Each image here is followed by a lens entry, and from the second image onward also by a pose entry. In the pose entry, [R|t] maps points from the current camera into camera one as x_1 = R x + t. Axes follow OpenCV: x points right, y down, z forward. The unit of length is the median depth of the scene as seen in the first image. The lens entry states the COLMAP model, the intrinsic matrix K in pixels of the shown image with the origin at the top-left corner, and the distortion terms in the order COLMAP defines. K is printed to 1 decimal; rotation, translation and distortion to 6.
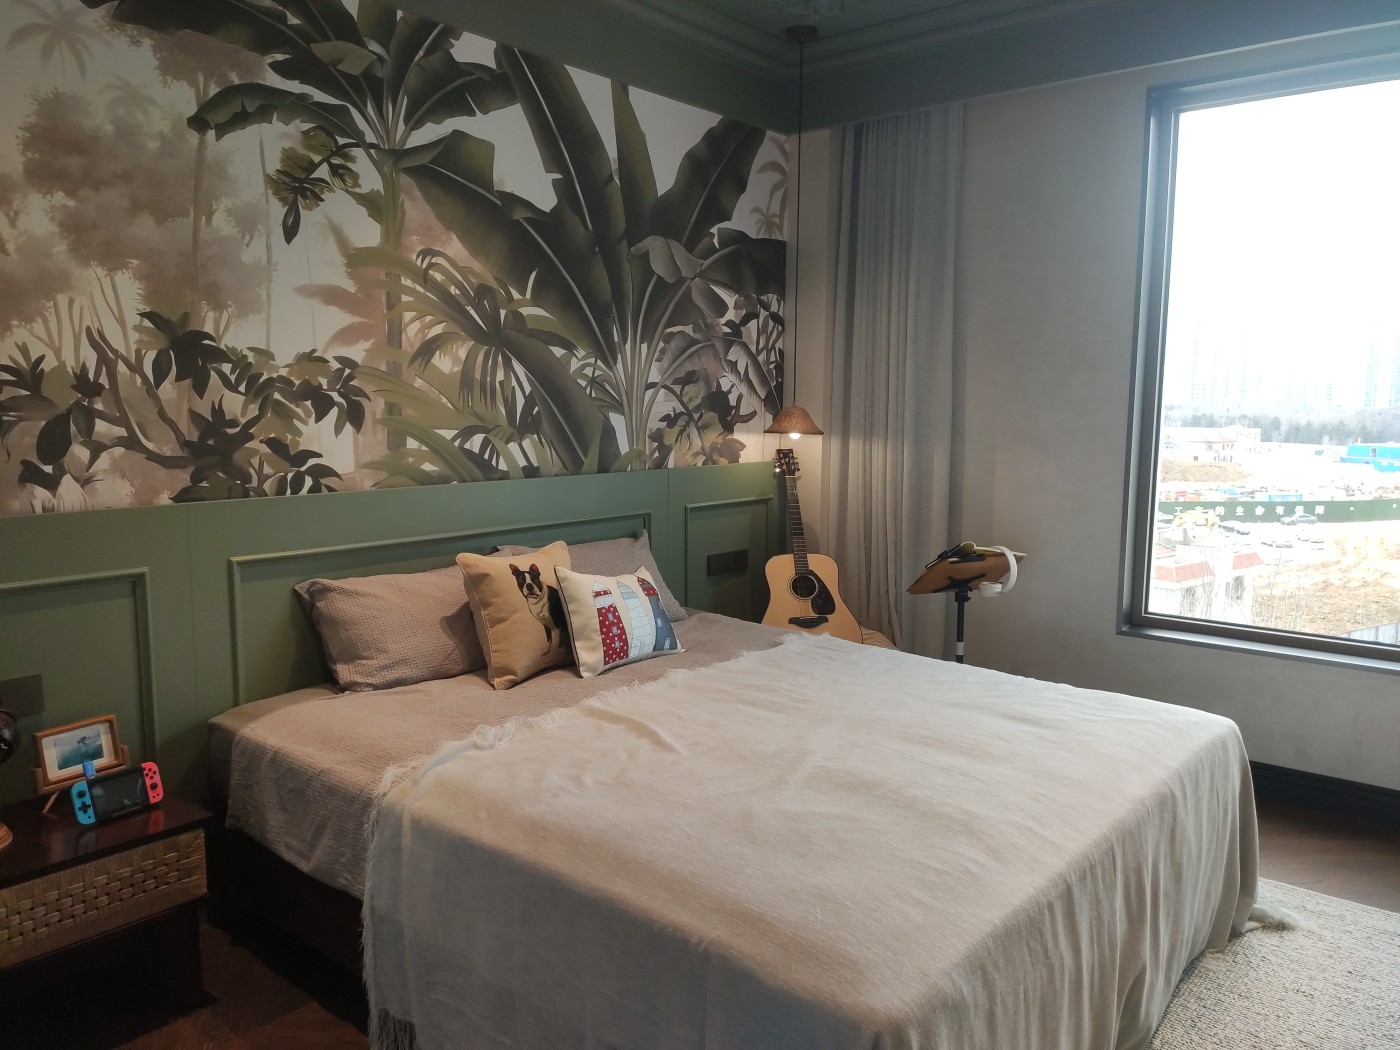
lens RADIAL K [[1059.9, 0, 700.5], [0, 1059.9, 528.7], [0, 0, 1]] dist [0.129453, -0.236066]
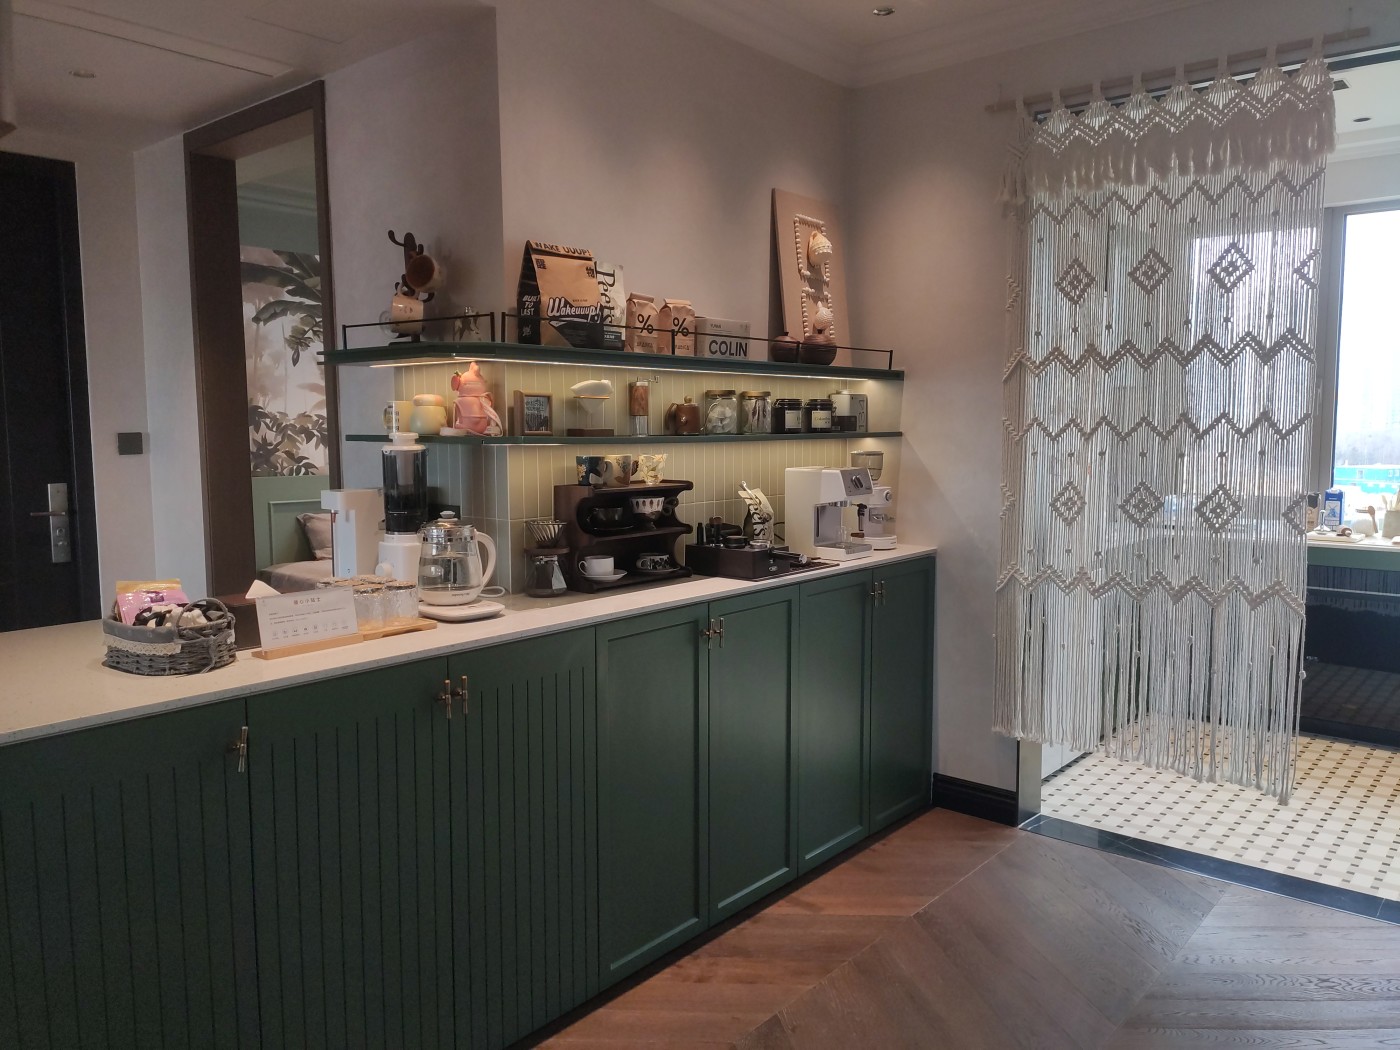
lens RADIAL K [[1059.9, 0, 700.5], [0, 1059.9, 528.7], [0, 0, 1]] dist [0.129453, -0.236066]
pose [[0.999960, -0.008018, -0.003933, 0.491860], [0.007914, 0.999633, -0.025901, 0.148854], [0.004139, 0.025869, 0.999657, -1.286440]]
